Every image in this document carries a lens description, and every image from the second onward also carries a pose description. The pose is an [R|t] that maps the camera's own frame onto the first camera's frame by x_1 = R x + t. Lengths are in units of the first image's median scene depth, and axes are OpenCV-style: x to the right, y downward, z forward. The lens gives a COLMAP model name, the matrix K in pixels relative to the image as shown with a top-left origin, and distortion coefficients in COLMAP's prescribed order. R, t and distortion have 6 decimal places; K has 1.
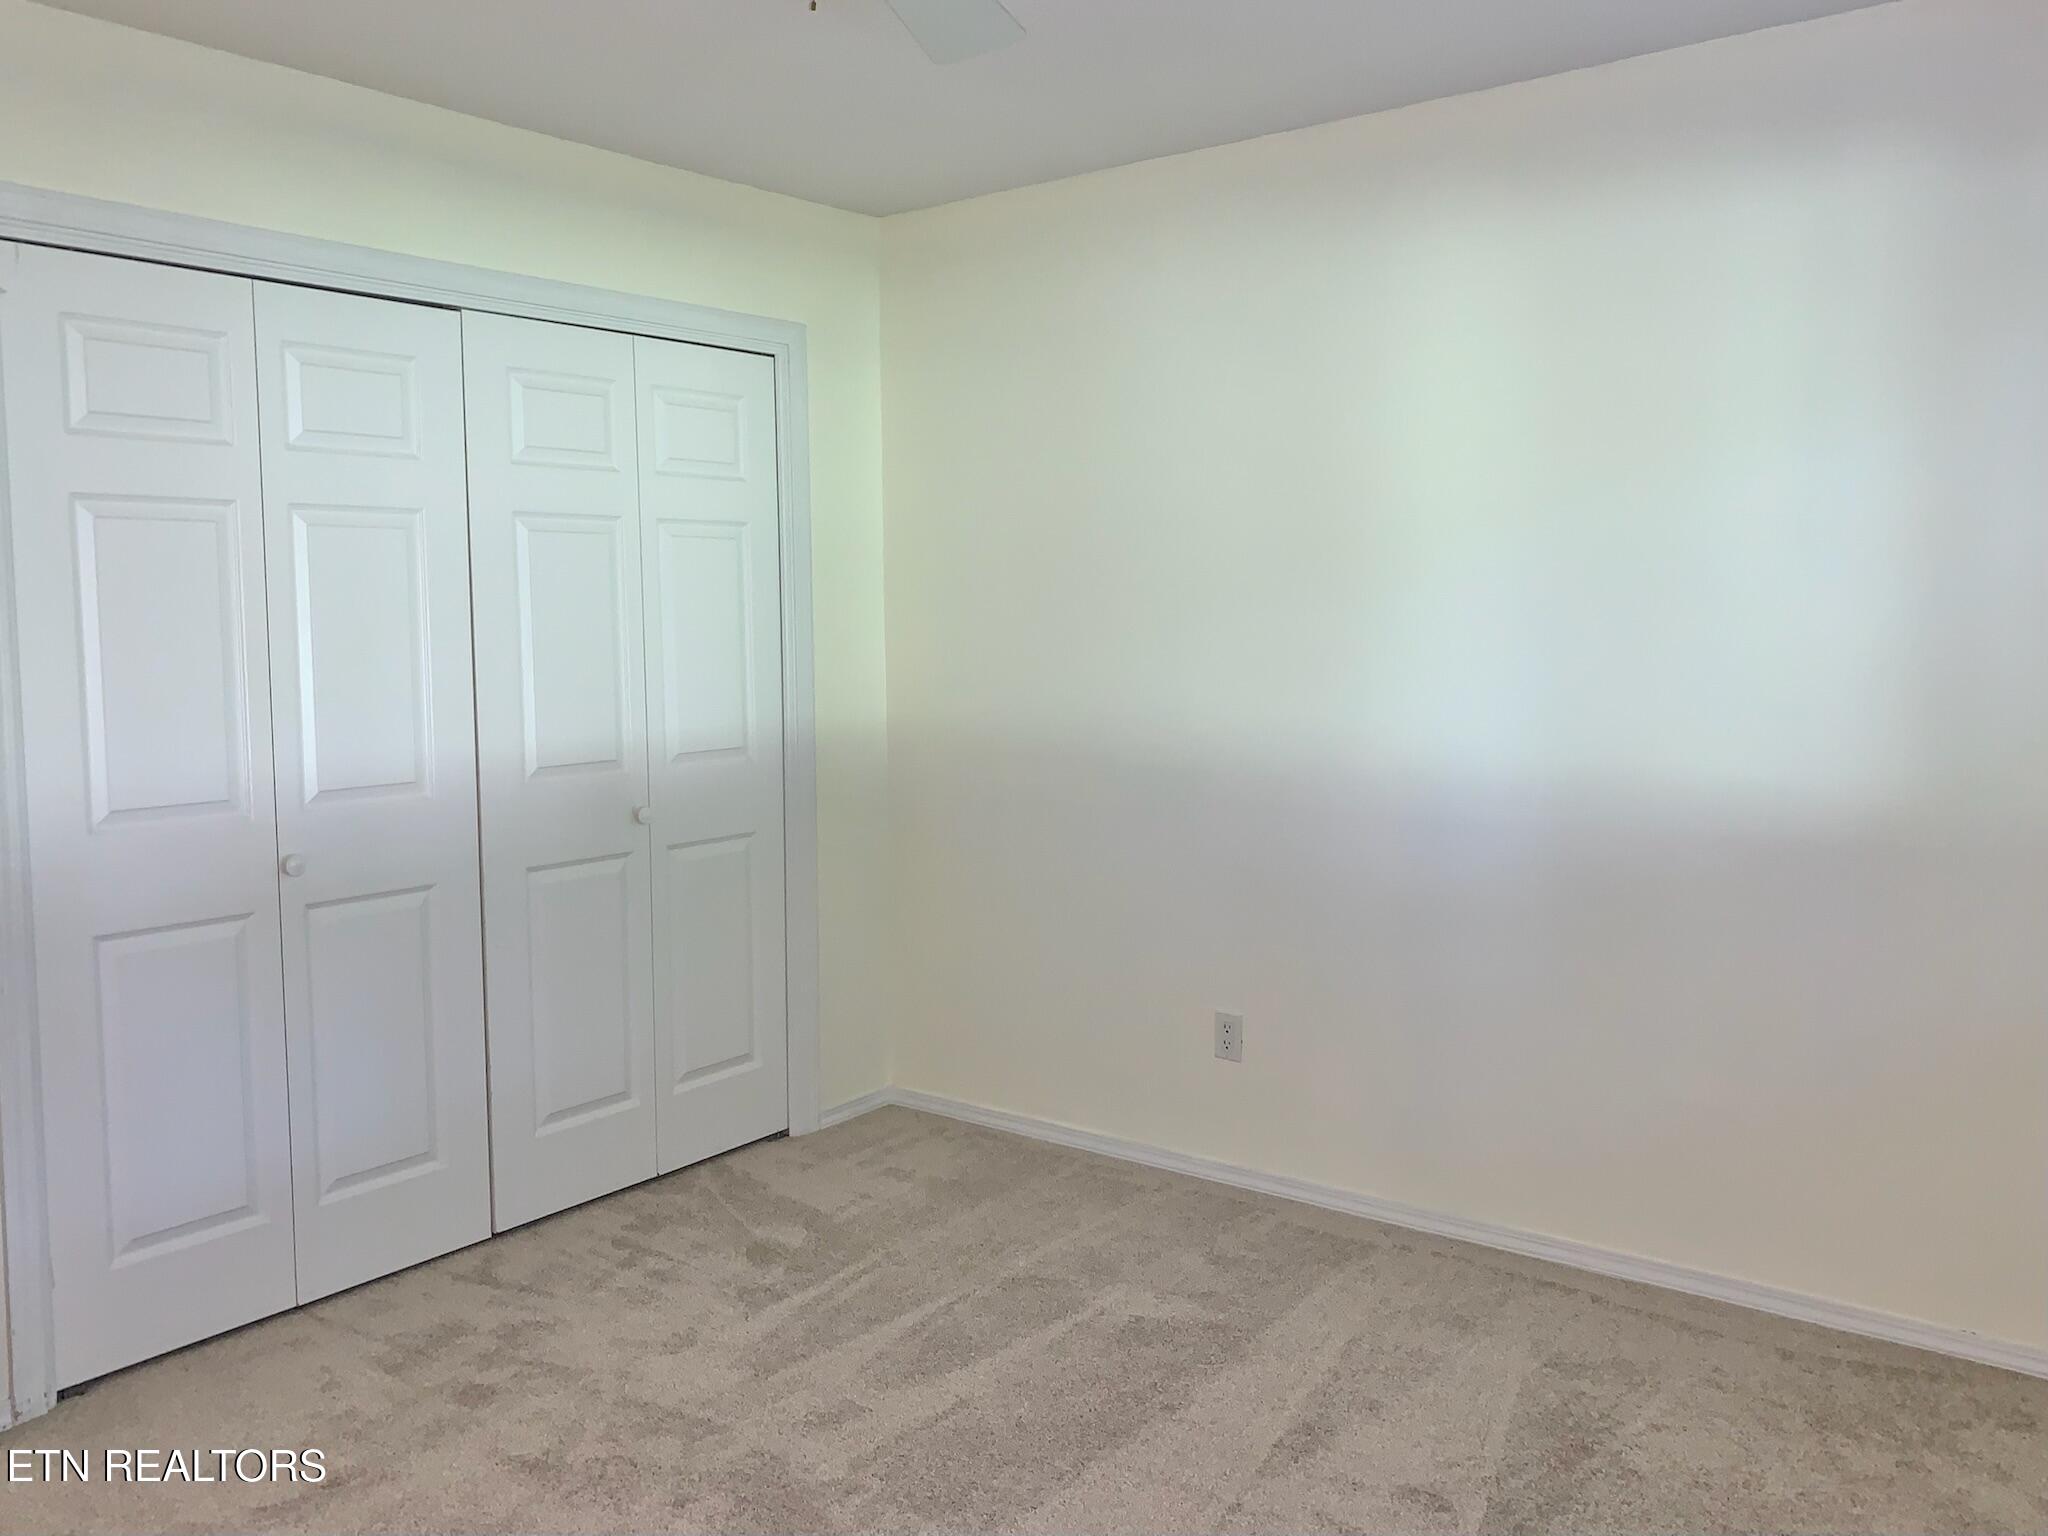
lens RADIAL K [[1646.6, 0, 1024.0], [0, 1646.6, 768.0], [0, 0, 1]] dist [0.004420, 0.002220]
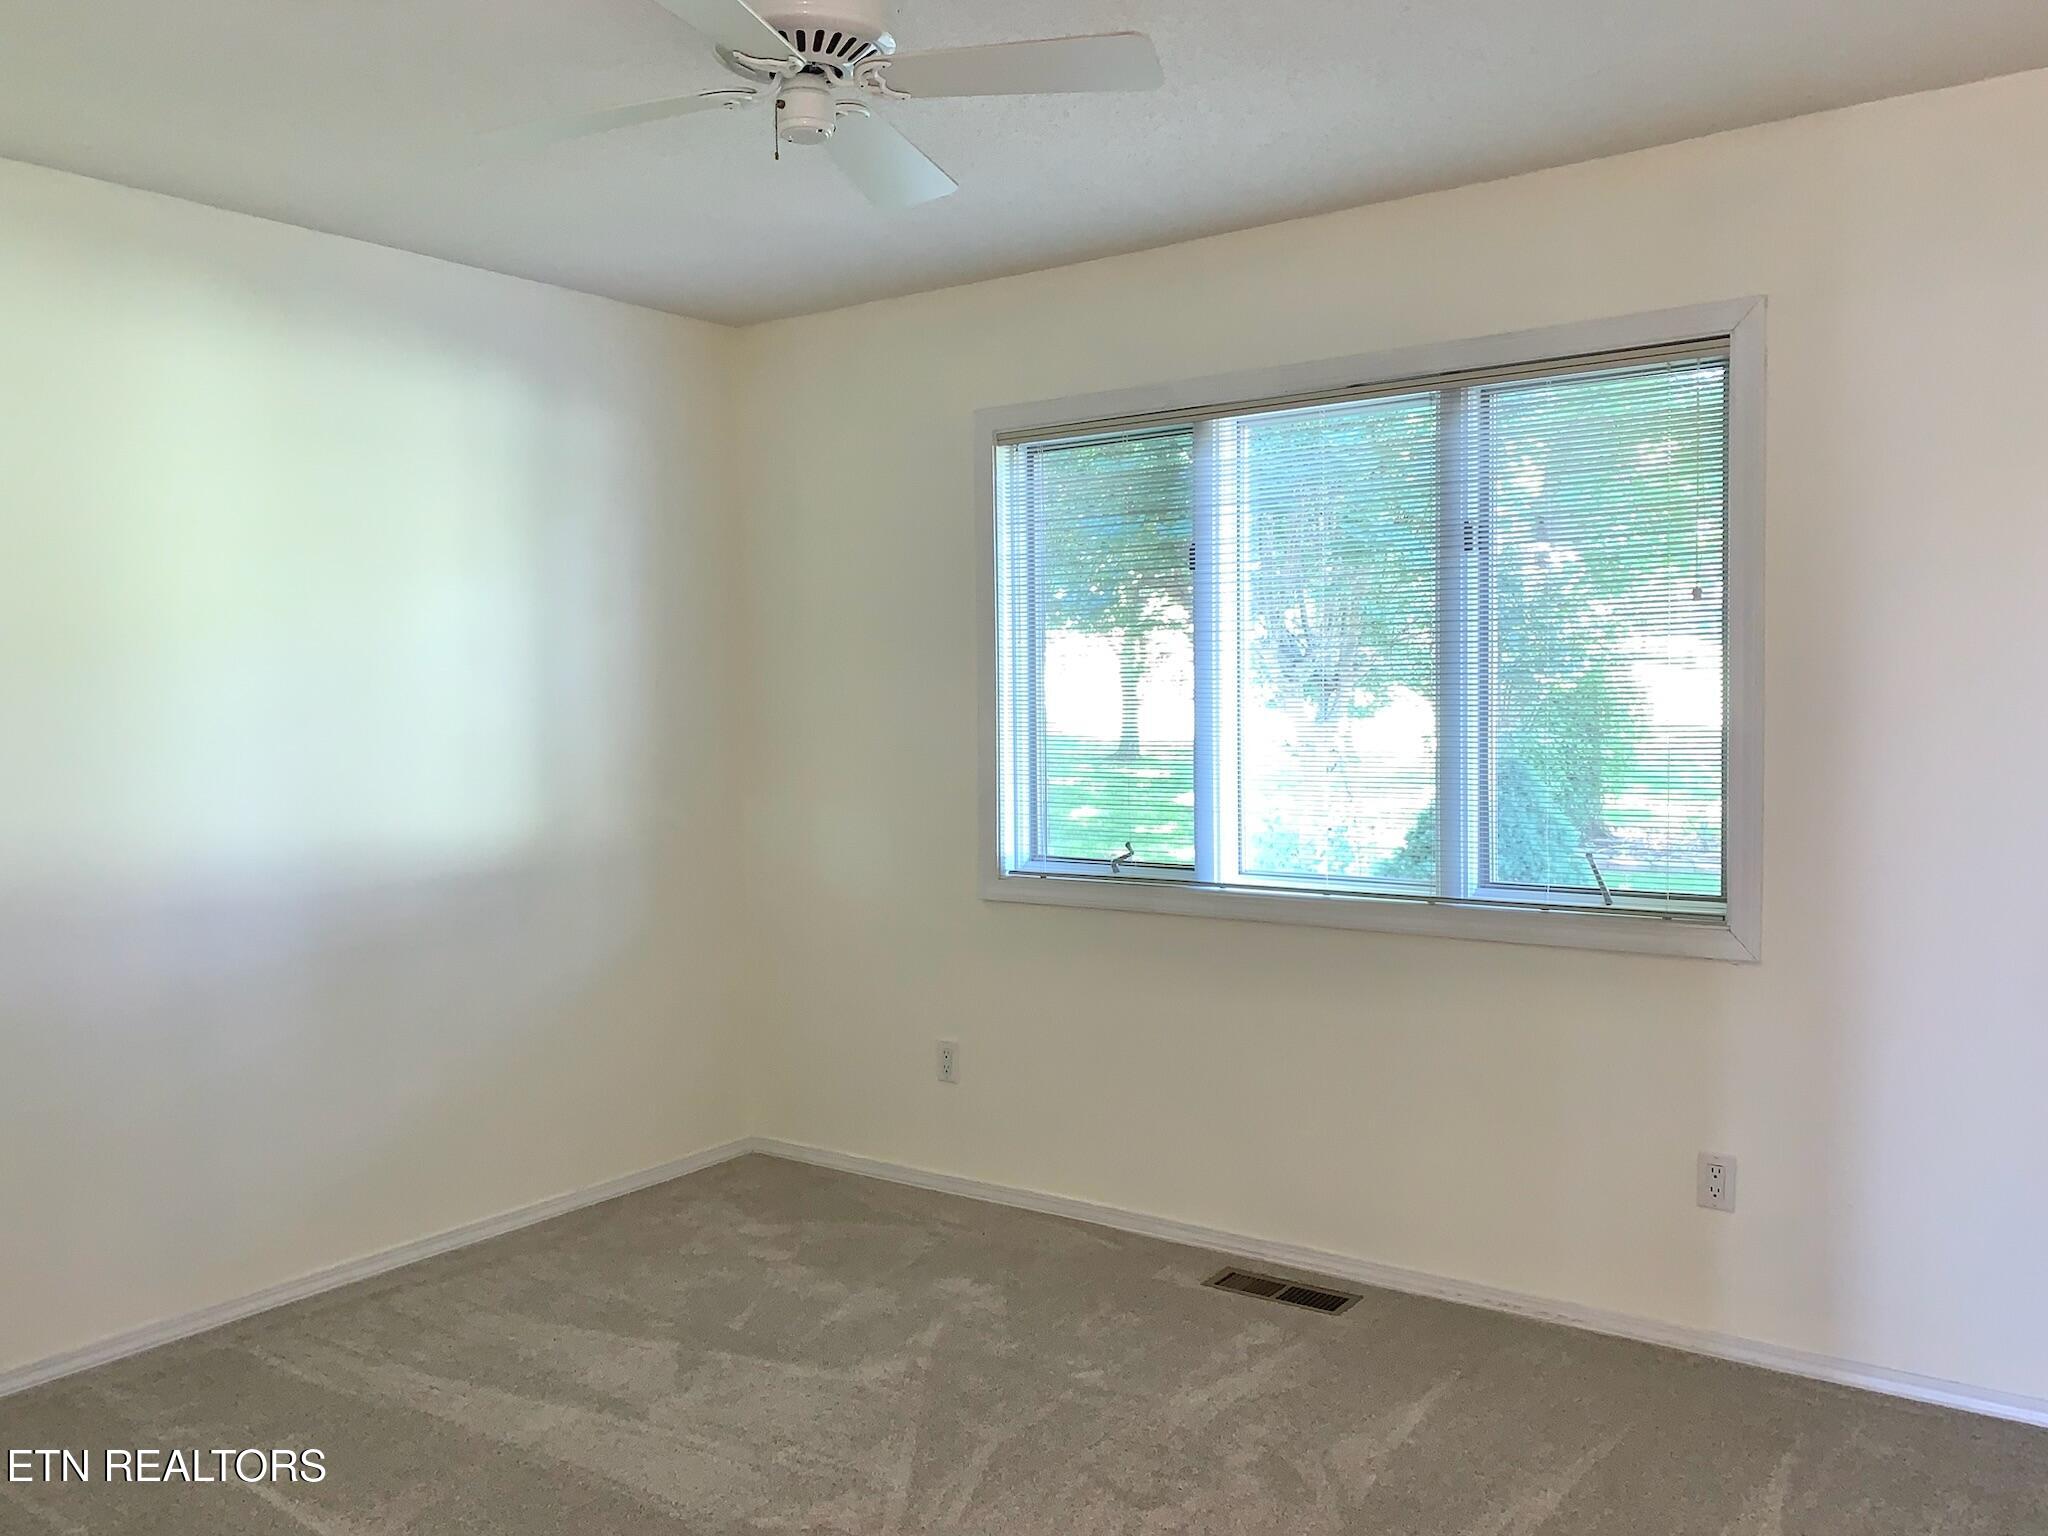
lens RADIAL K [[1646.6, 0, 1024.0], [0, 1646.6, 768.0], [0, 0, 1]] dist [0.004420, 0.002220]
pose [[-0.075020, -0.022823, 0.996921, -0.838552], [0.089177, 0.995579, 0.029503, -0.040733], [-0.993187, 0.091115, -0.072653, 0.610549]]
